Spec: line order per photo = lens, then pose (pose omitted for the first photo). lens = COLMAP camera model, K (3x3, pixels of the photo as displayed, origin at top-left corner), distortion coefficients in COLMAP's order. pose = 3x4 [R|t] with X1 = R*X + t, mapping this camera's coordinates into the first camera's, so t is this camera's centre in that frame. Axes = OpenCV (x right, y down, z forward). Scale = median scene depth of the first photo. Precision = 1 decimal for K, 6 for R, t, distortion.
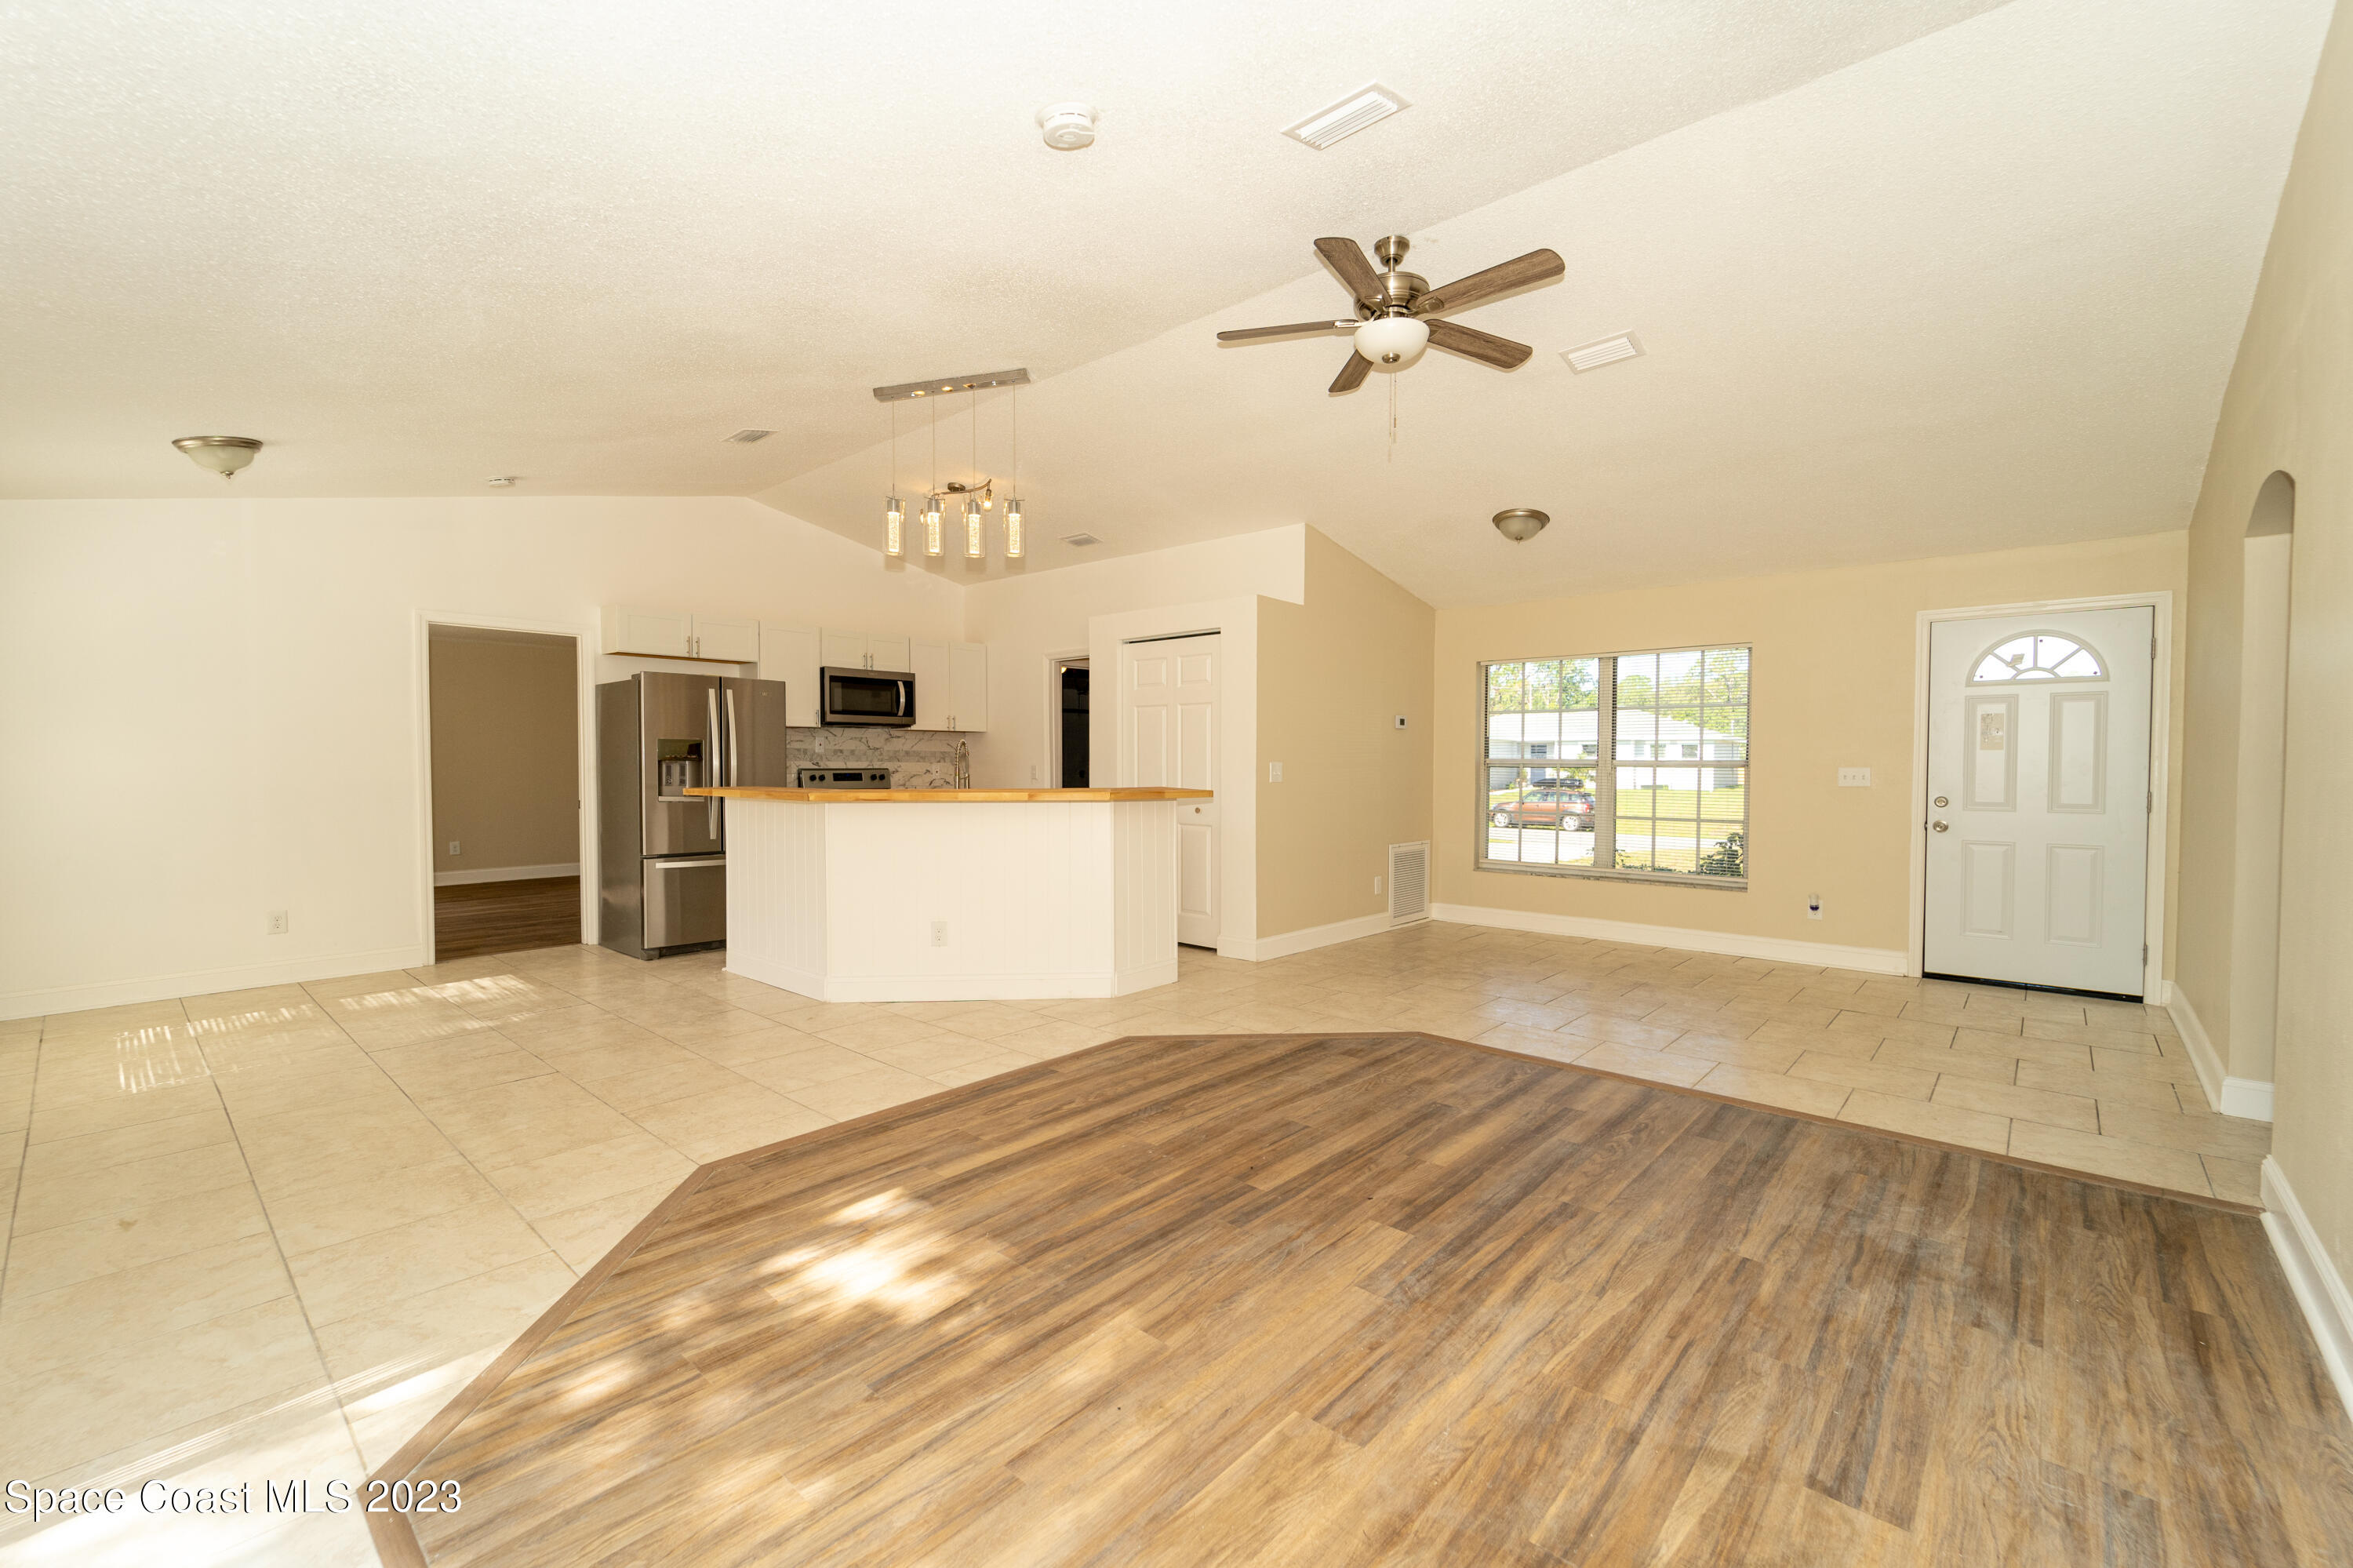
lens RADIAL K [[999.5, 0, 1176.5], [0, 999.5, 784.0], [0, 0, 1]] dist [-0.001006, -0.001141]
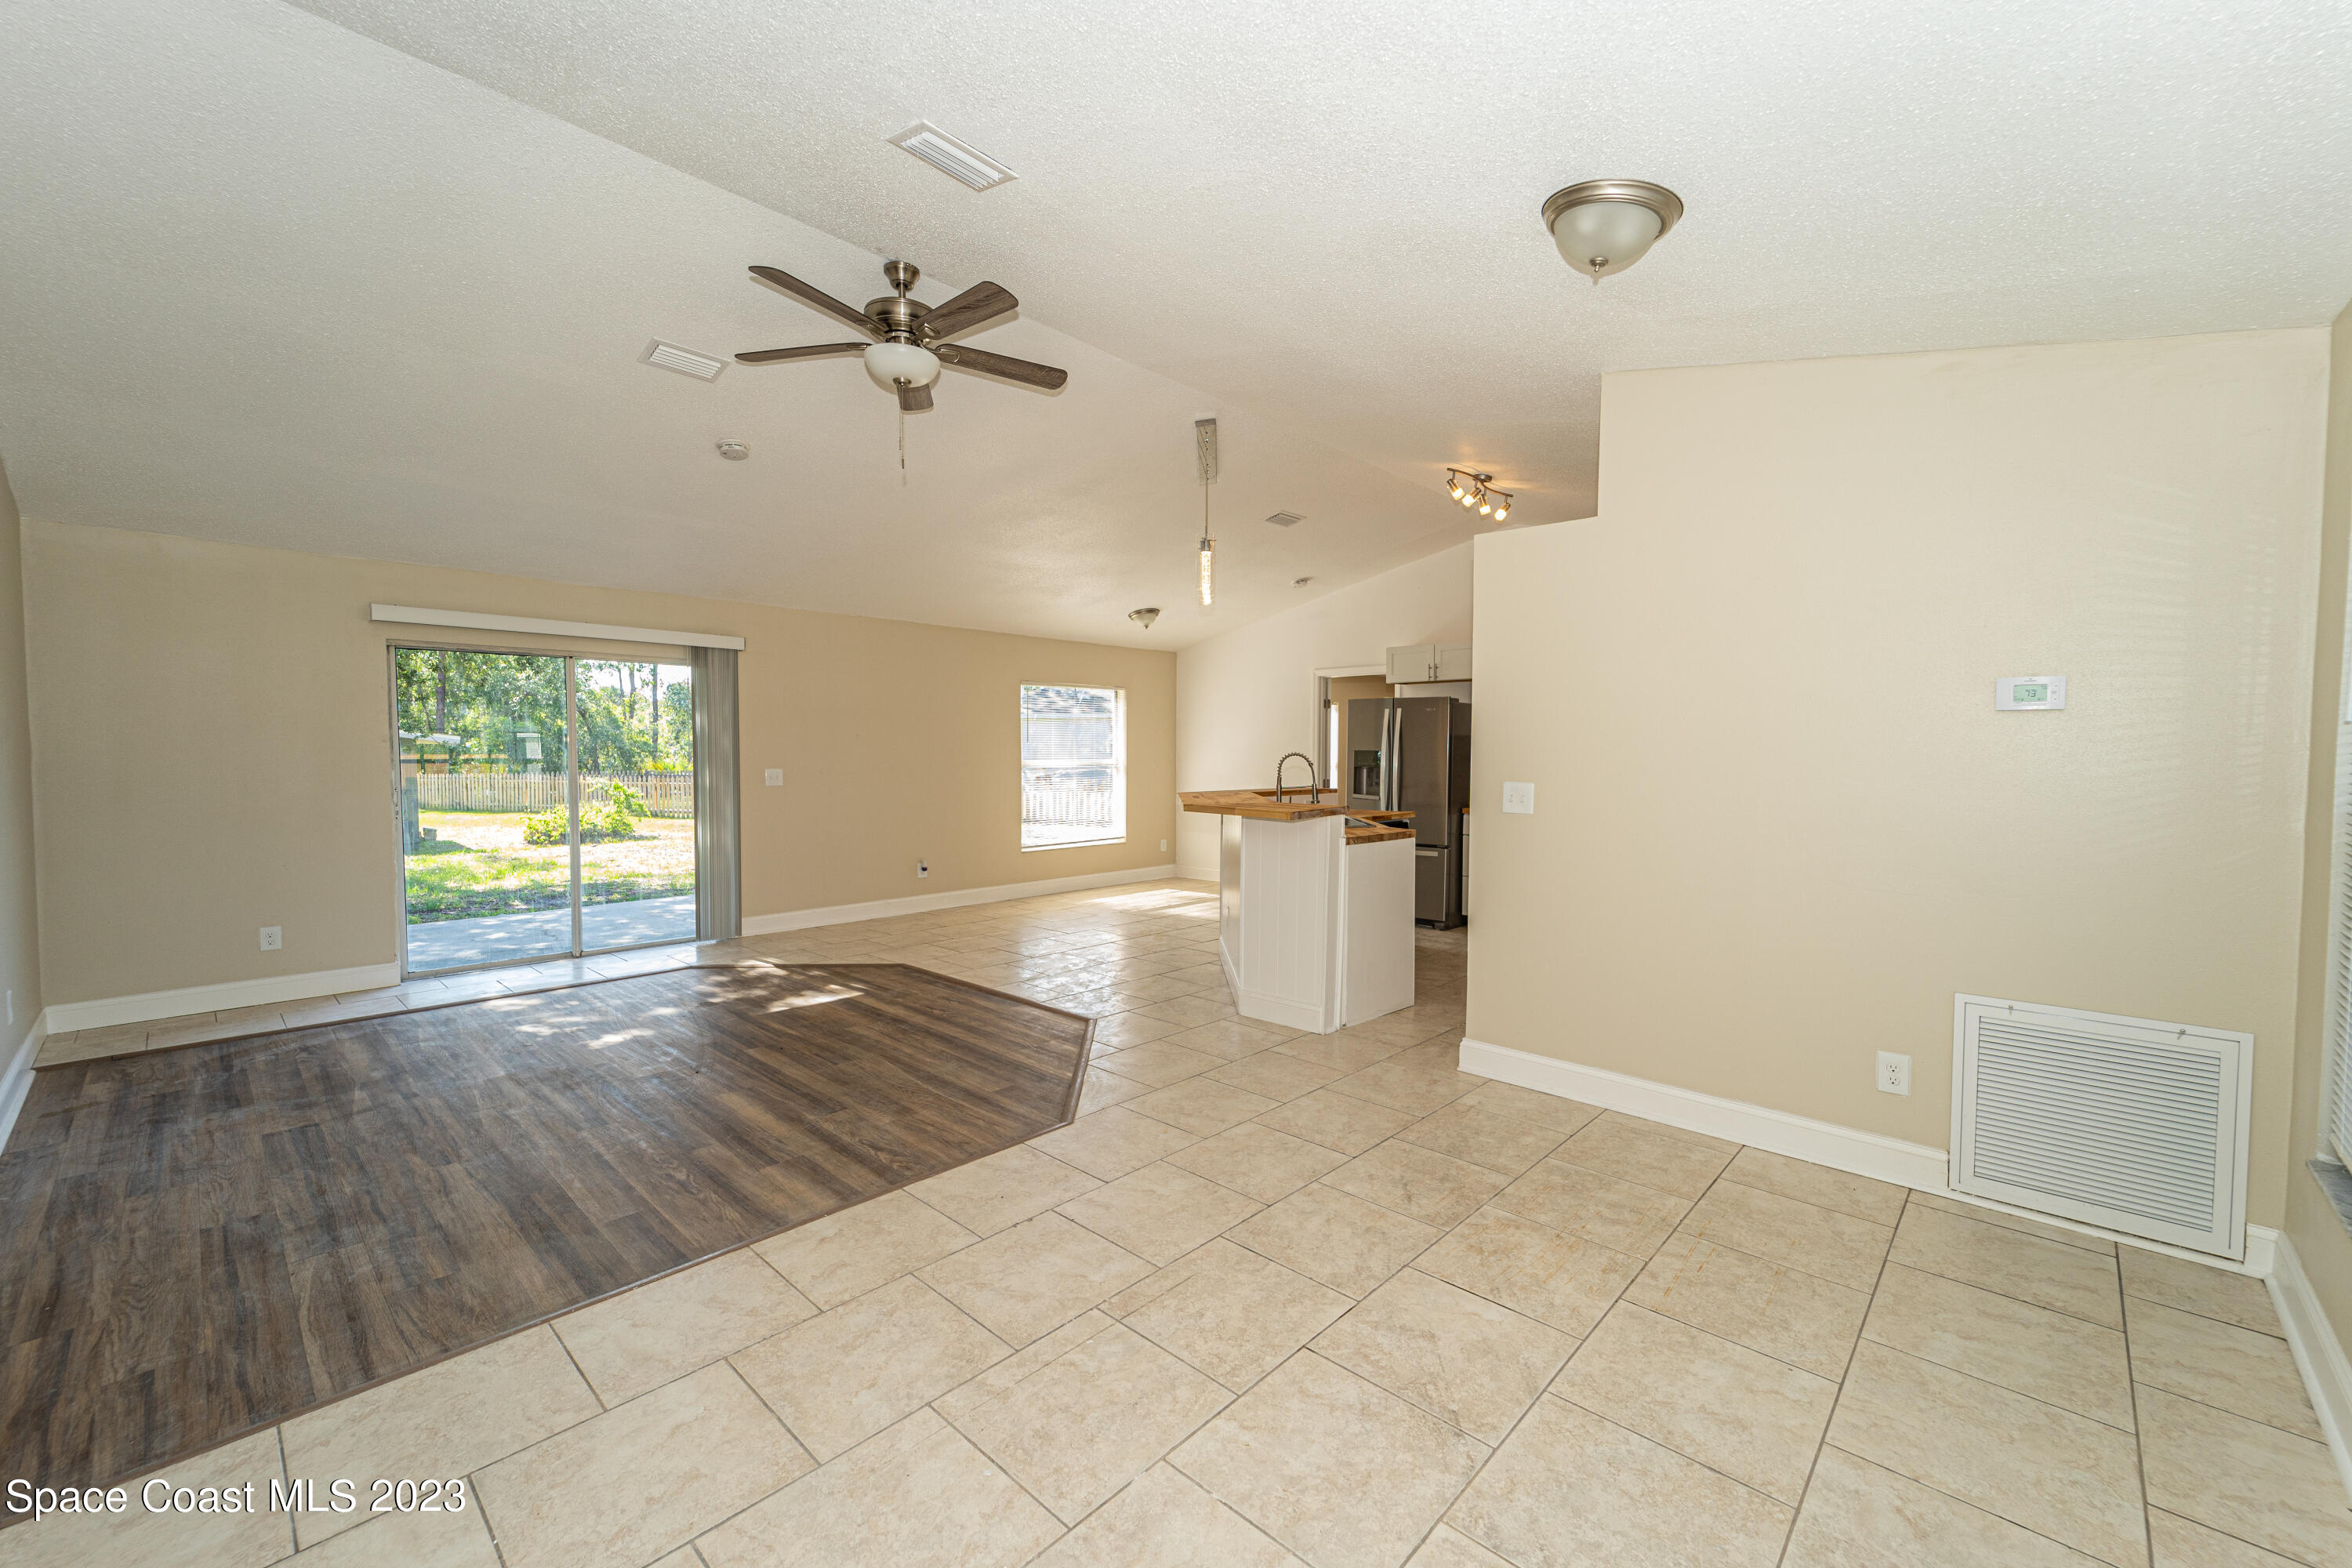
lens RADIAL K [[963.6, 0, 1205.7], [0, 963.6, 789.2], [0, 0, 1]] dist [-0.000403, -0.000714]
pose [[-0.032248, 0.039299, -0.998707, 1.362136], [-0.027569, 0.998811, 0.040194, -0.068359], [0.999100, 0.028830, -0.031126, 1.544626]]
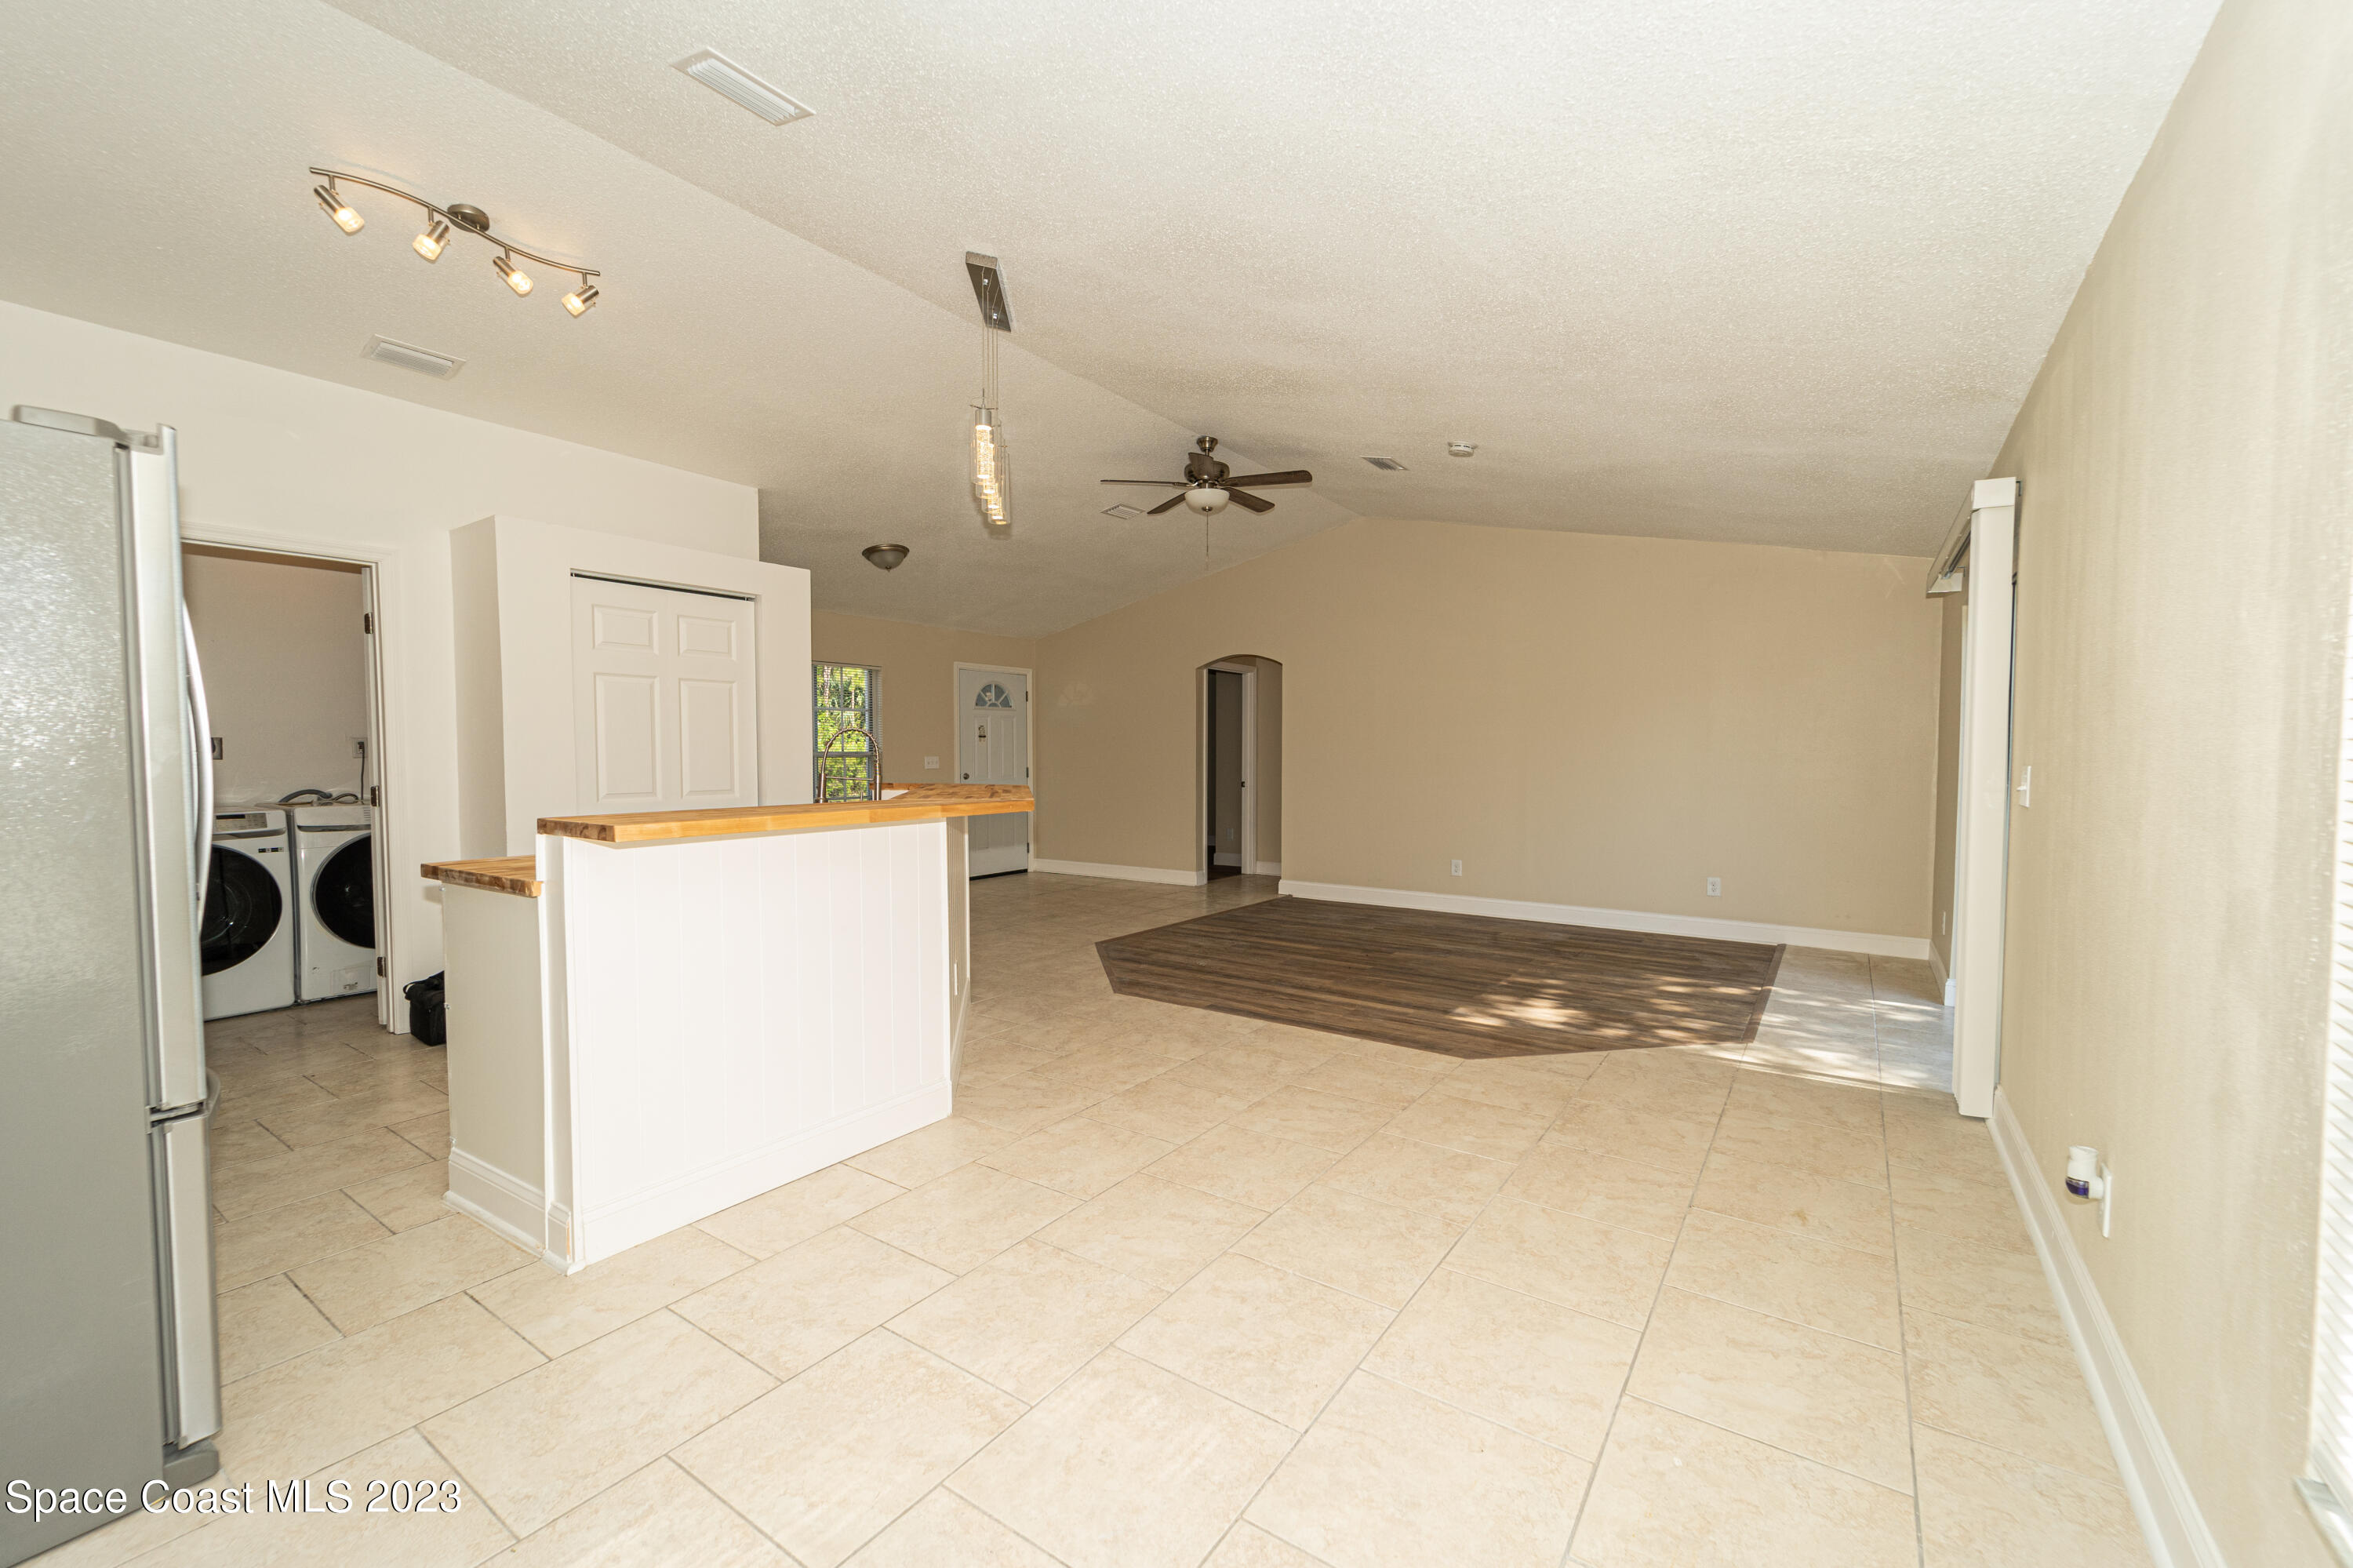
lens RADIAL K [[964.1, 0, 1206.2], [0, 964.1, 789.2], [0, 0, 1]] dist [-0.000403, -0.000714]
pose [[-0.108681, -0.043404, 0.993129, -1.552734], [0.029176, 0.998477, 0.046831, -0.040152], [-0.993648, 0.034066, -0.107249, 1.352822]]
